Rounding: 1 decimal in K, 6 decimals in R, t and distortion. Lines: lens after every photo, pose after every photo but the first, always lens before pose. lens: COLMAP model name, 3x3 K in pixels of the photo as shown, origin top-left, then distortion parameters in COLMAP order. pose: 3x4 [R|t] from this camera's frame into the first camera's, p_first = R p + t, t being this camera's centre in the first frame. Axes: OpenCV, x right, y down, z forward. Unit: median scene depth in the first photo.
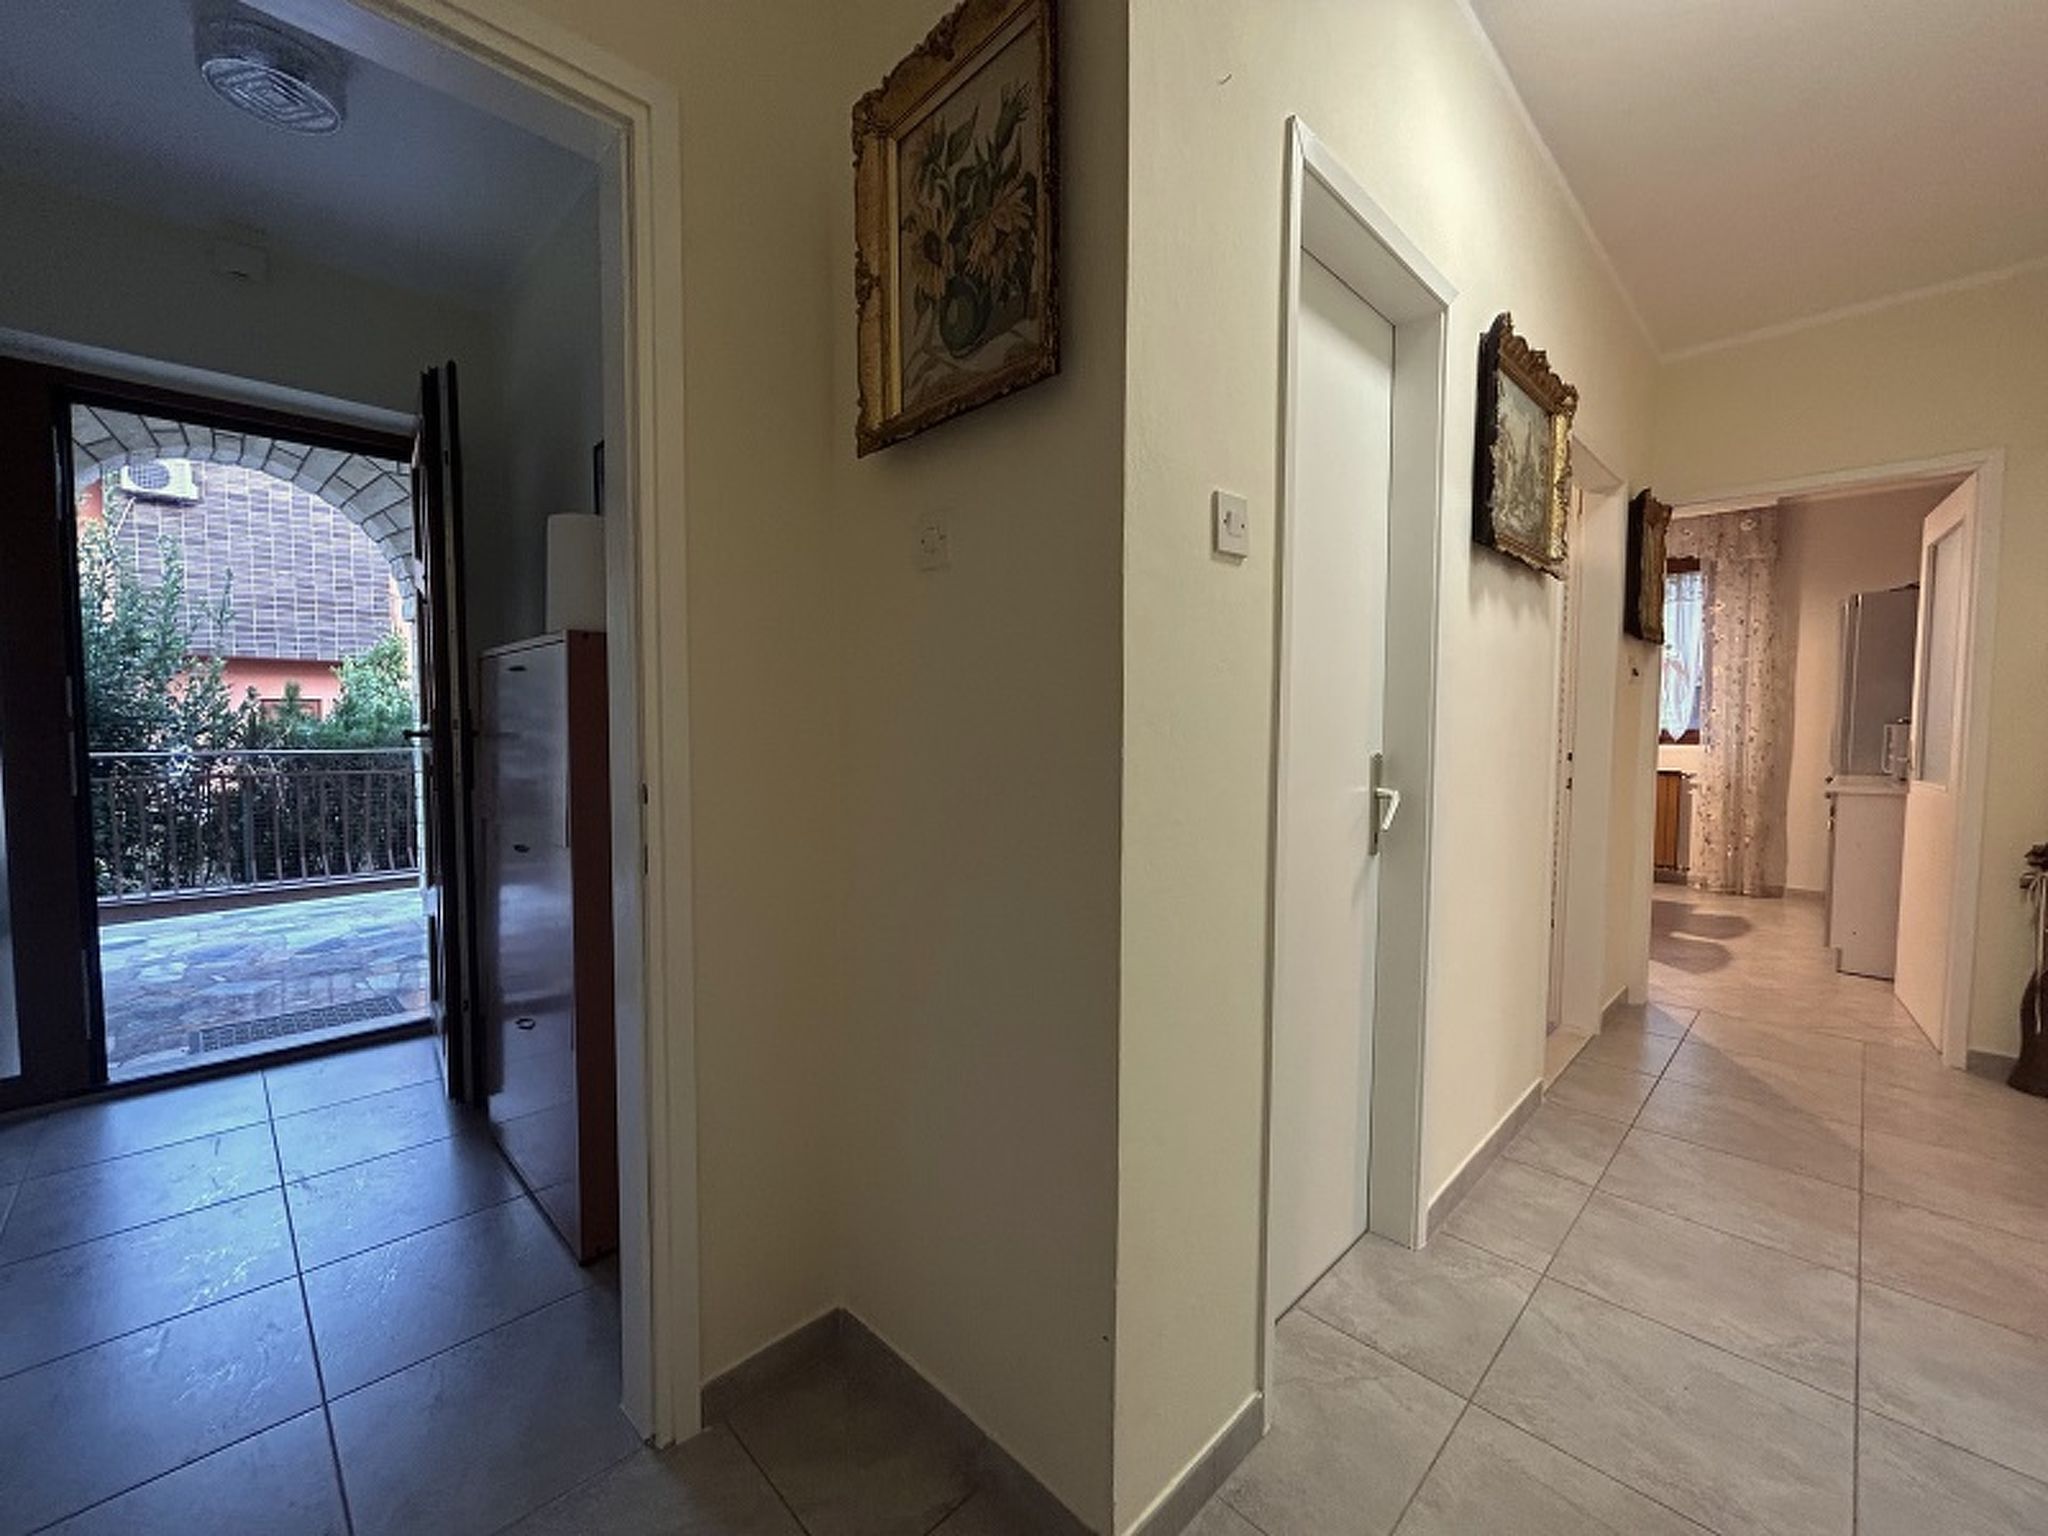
lens RADIAL K [[835.5, 0, 1024.0], [0, 835.5, 768.0], [0, 0, 1]] dist [0.001709, 0.000676]
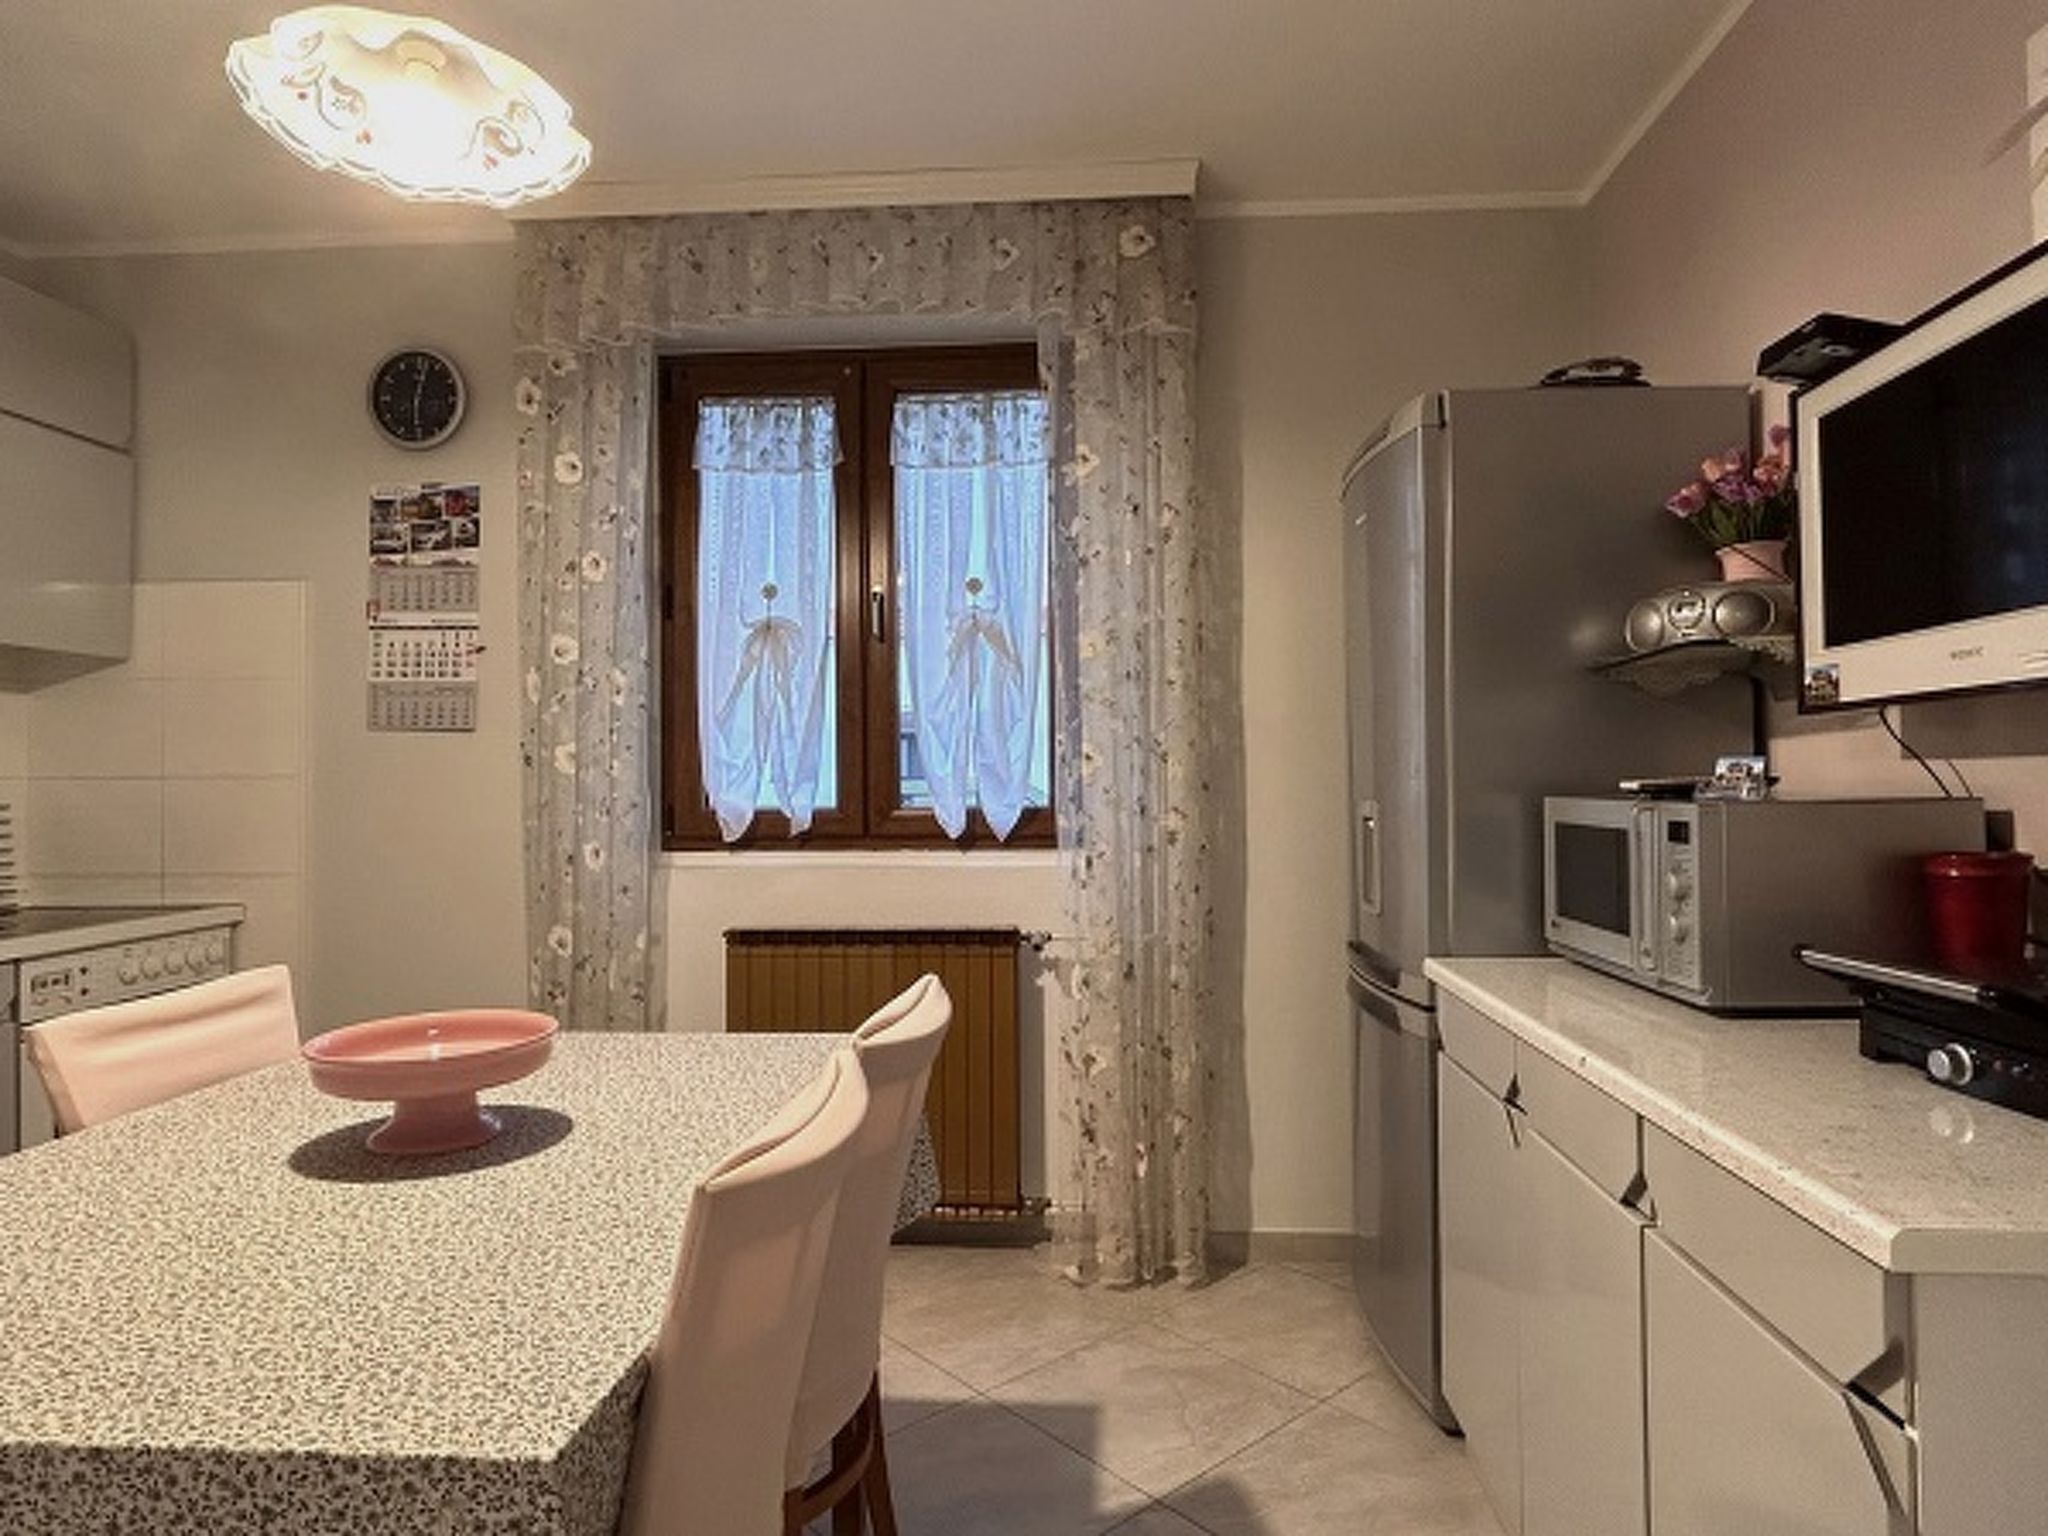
lens RADIAL K [[1174.0, 0, 1018.0], [0, 1174.0, 769.5], [0, 0, 1]] dist [-0.001809, 0.004429]
pose [[0.760040, -0.005543, 0.649853, 0.704225], [0.047322, 0.997781, -0.046835, -0.061252], [-0.648151, 0.066349, 0.758616, 0.941921]]
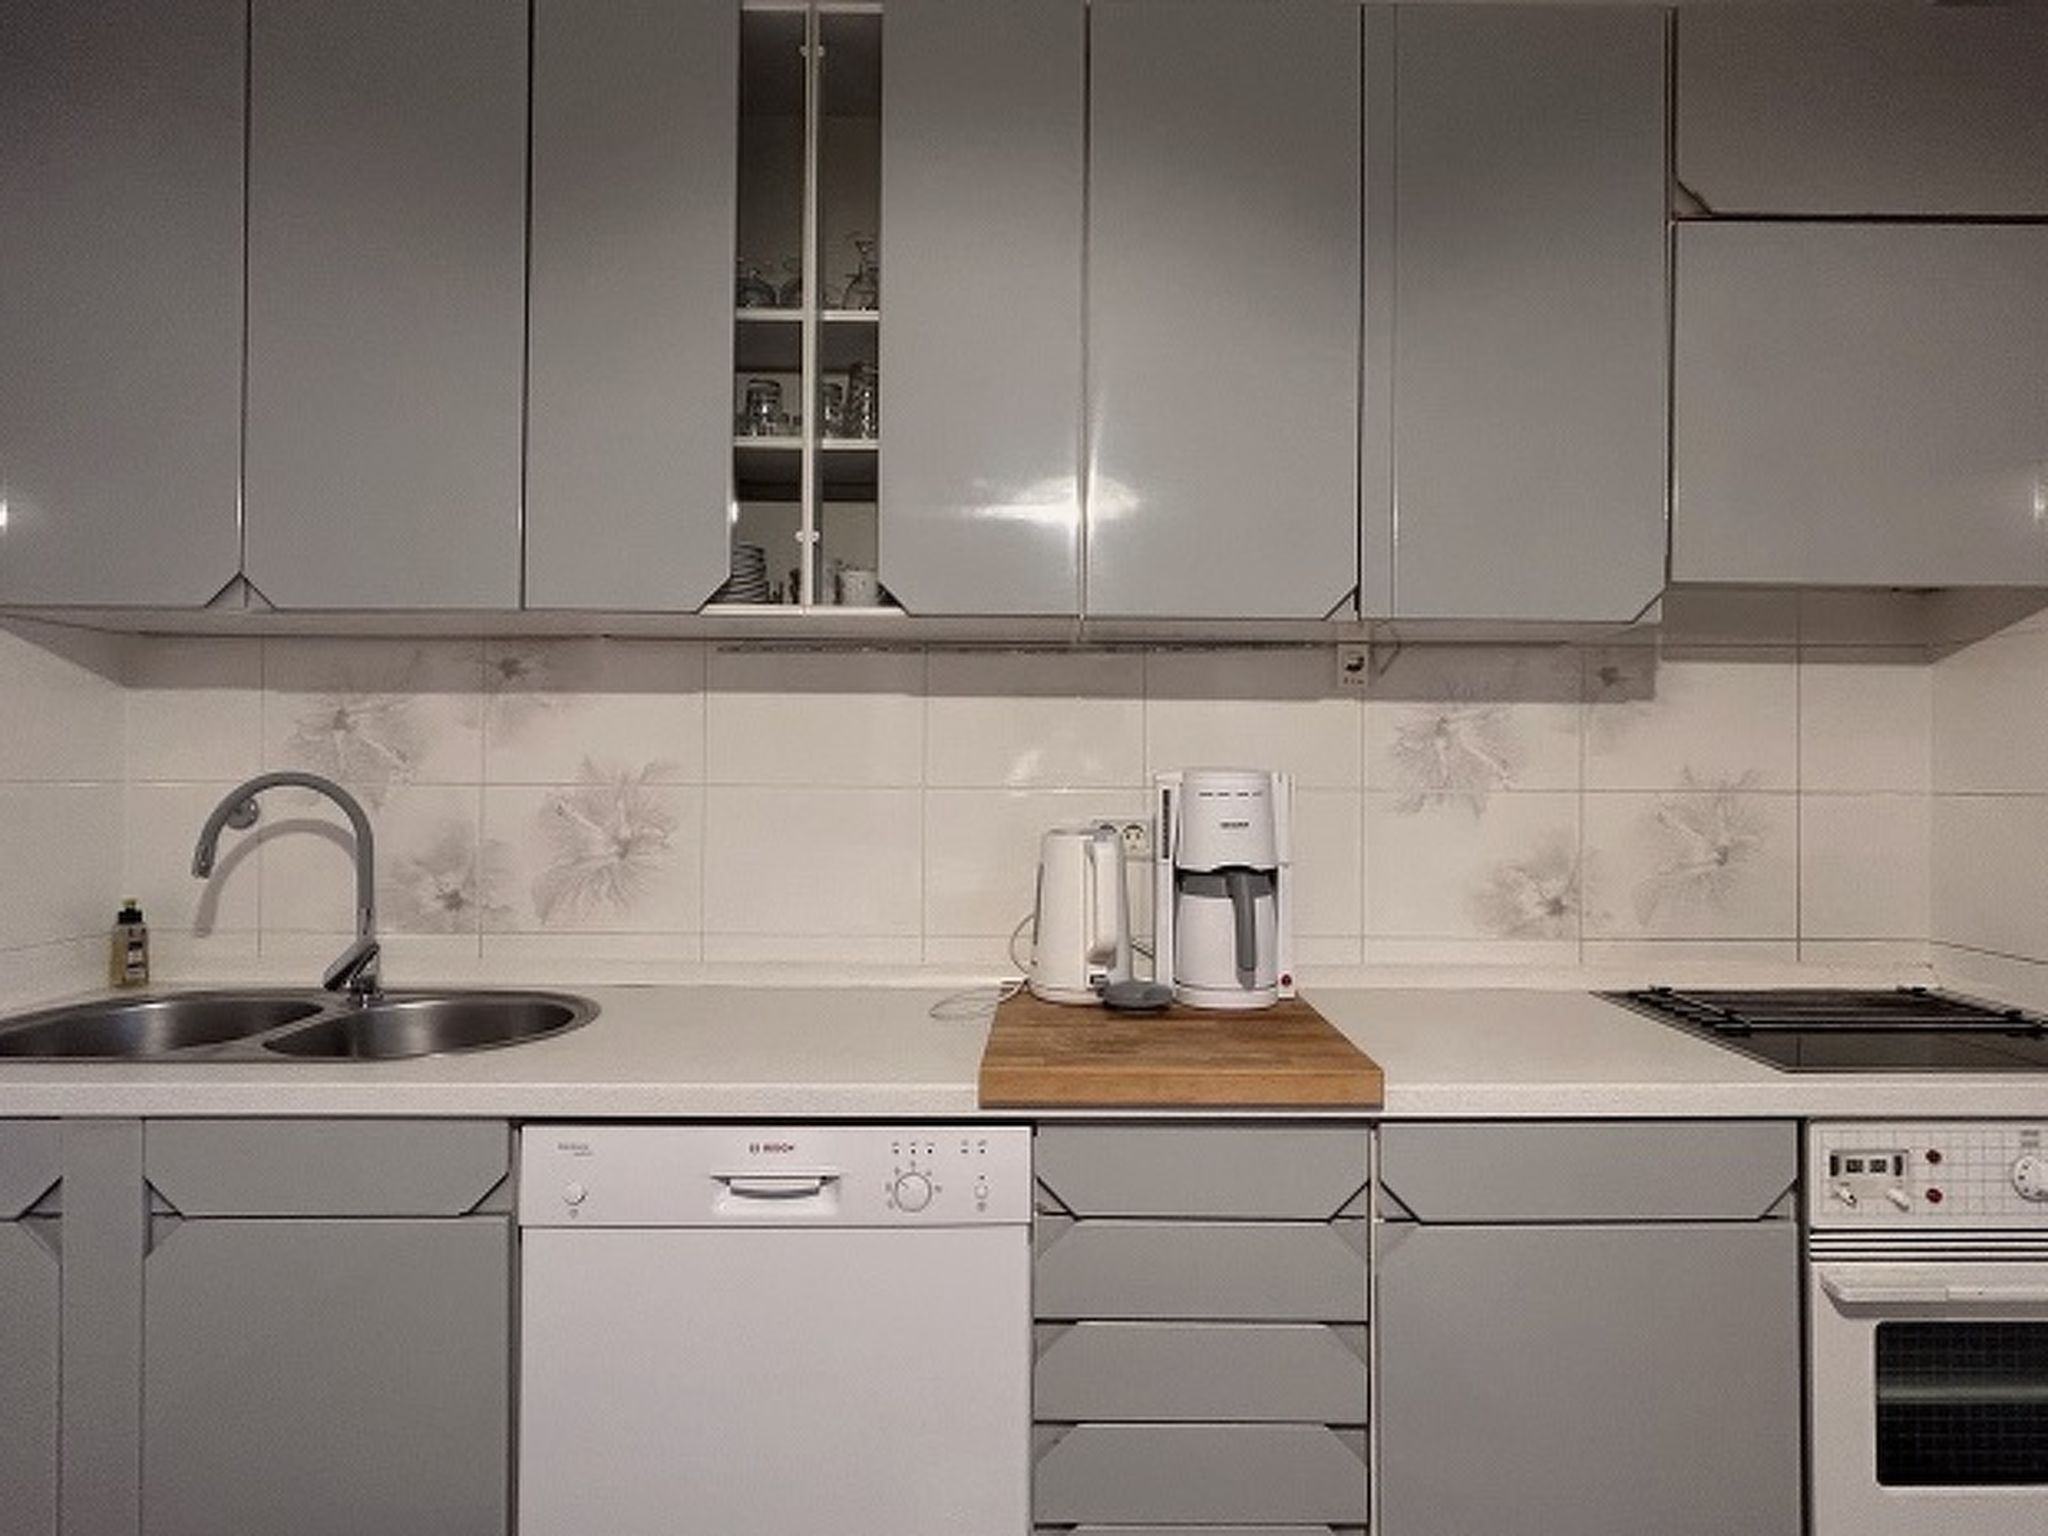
lens RADIAL K [[1102.6, 0, 1077.0], [0, 1102.6, 764.7], [0, 0, 1]] dist [-0.000687, 0.001136]
pose [[0.711333, -0.008517, -0.702804, 0.786953], [-0.039906, 0.997824, -0.052482, -0.096318], [0.701721, 0.065378, 0.709445, 1.370047]]
